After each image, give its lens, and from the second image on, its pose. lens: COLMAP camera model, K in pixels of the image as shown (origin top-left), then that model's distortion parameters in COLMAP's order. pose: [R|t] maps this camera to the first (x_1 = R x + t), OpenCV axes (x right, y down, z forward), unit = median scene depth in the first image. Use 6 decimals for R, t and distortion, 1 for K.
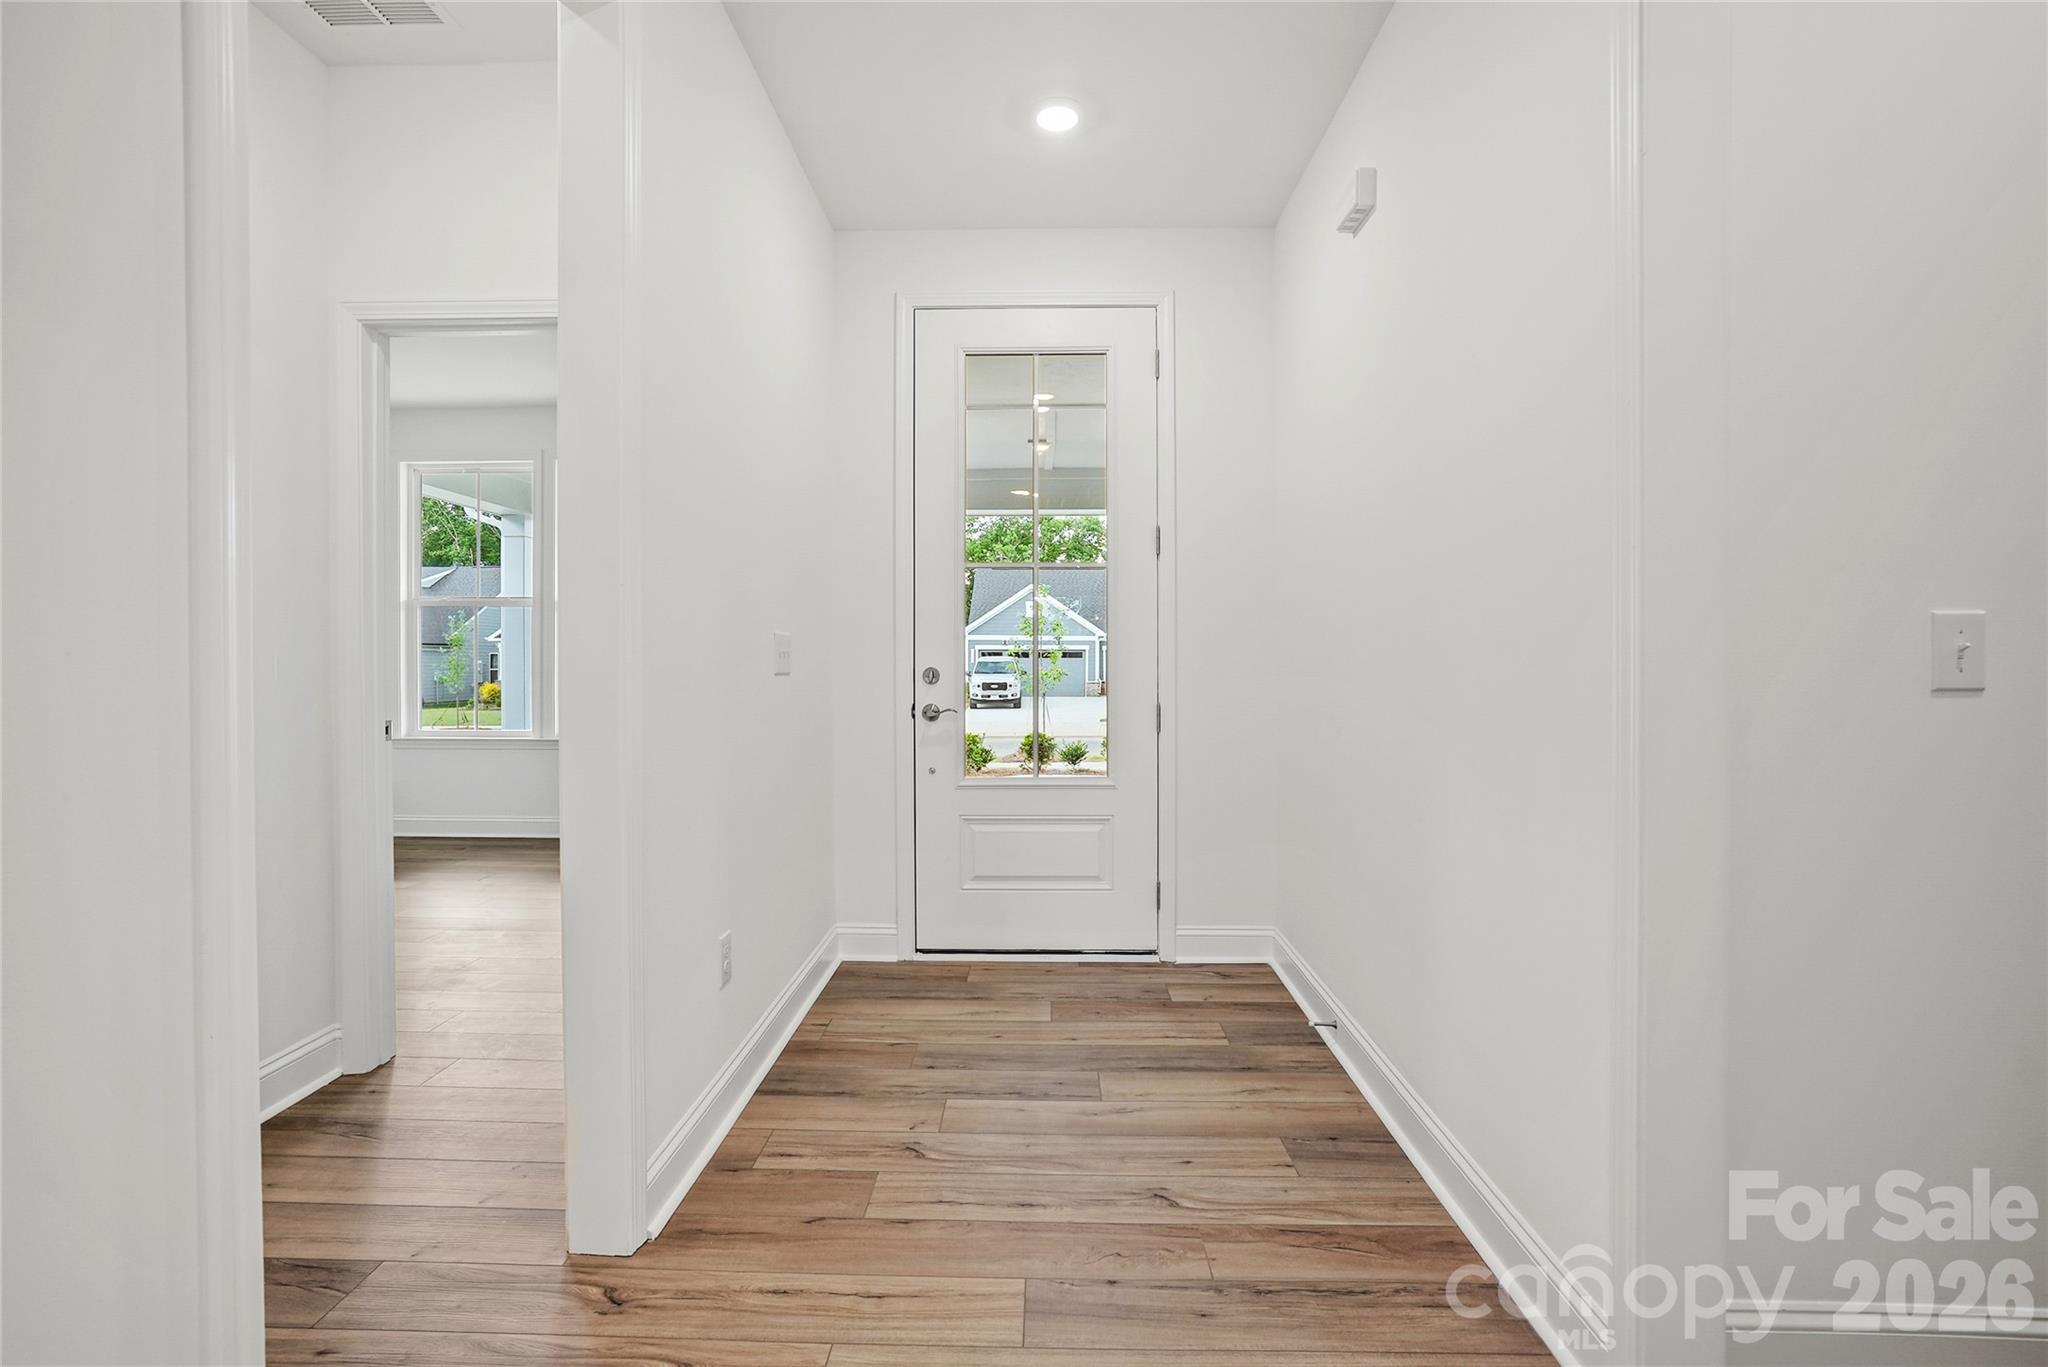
lens RADIAL K [[971.9, 0, 1021.5], [0, 971.9, 663.4], [0, 0, 1]] dist [-0.042898, 0.021270]
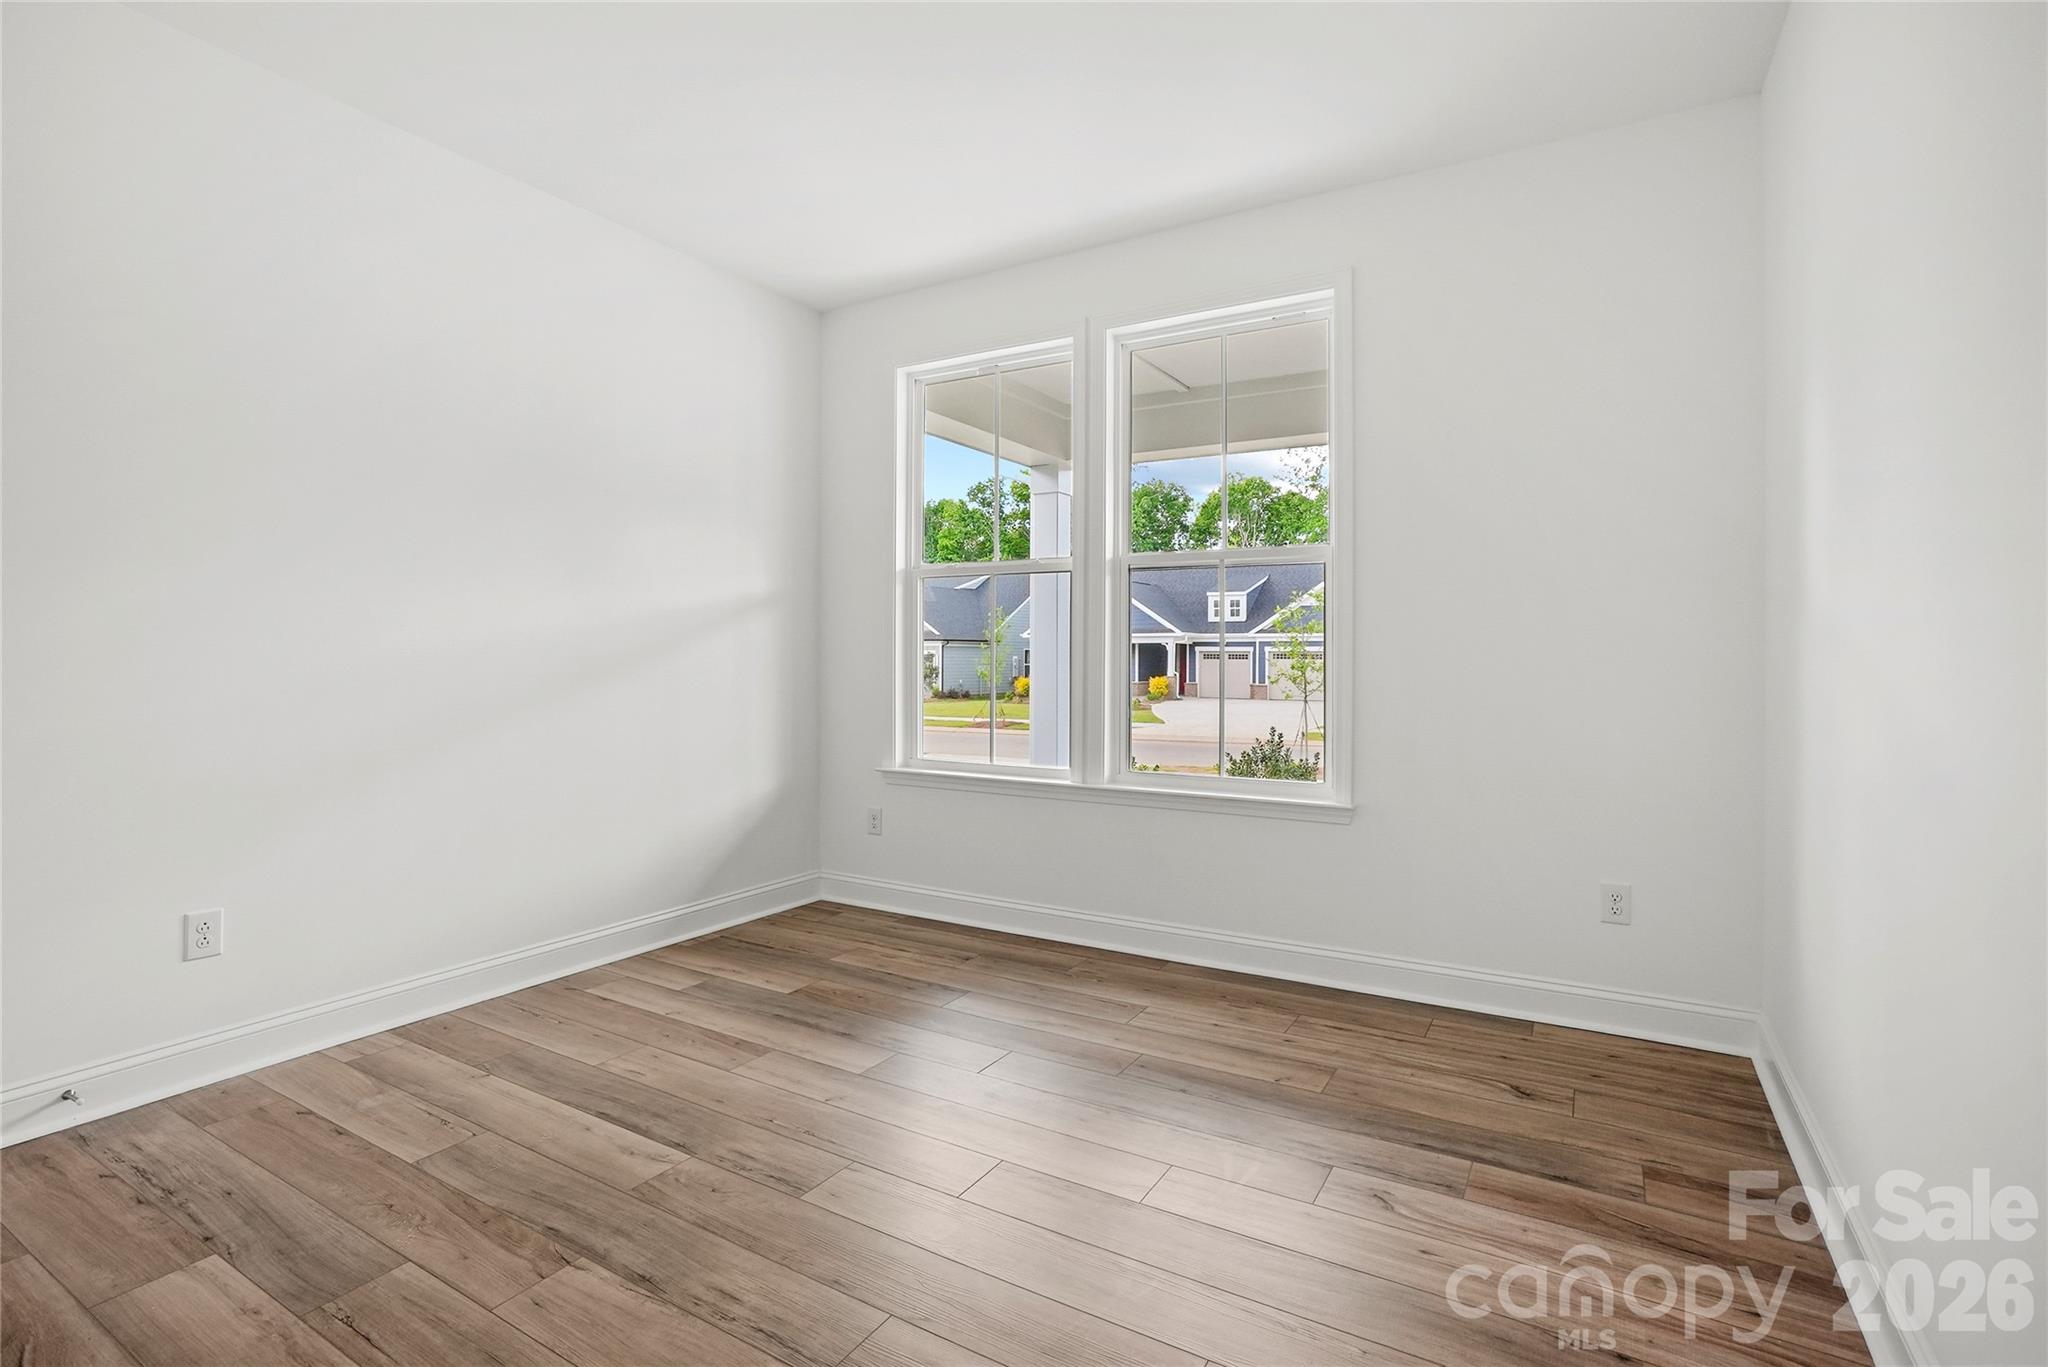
lens RADIAL K [[971.9, 0, 1021.5], [0, 971.9, 663.4], [0, 0, 1]] dist [-0.042898, 0.021270]
pose [[0.873104, 0.009304, -0.487444, -0.145177], [-0.008027, 0.999957, 0.004710, -0.001109], [0.487467, -0.000200, 0.873141, 0.276383]]
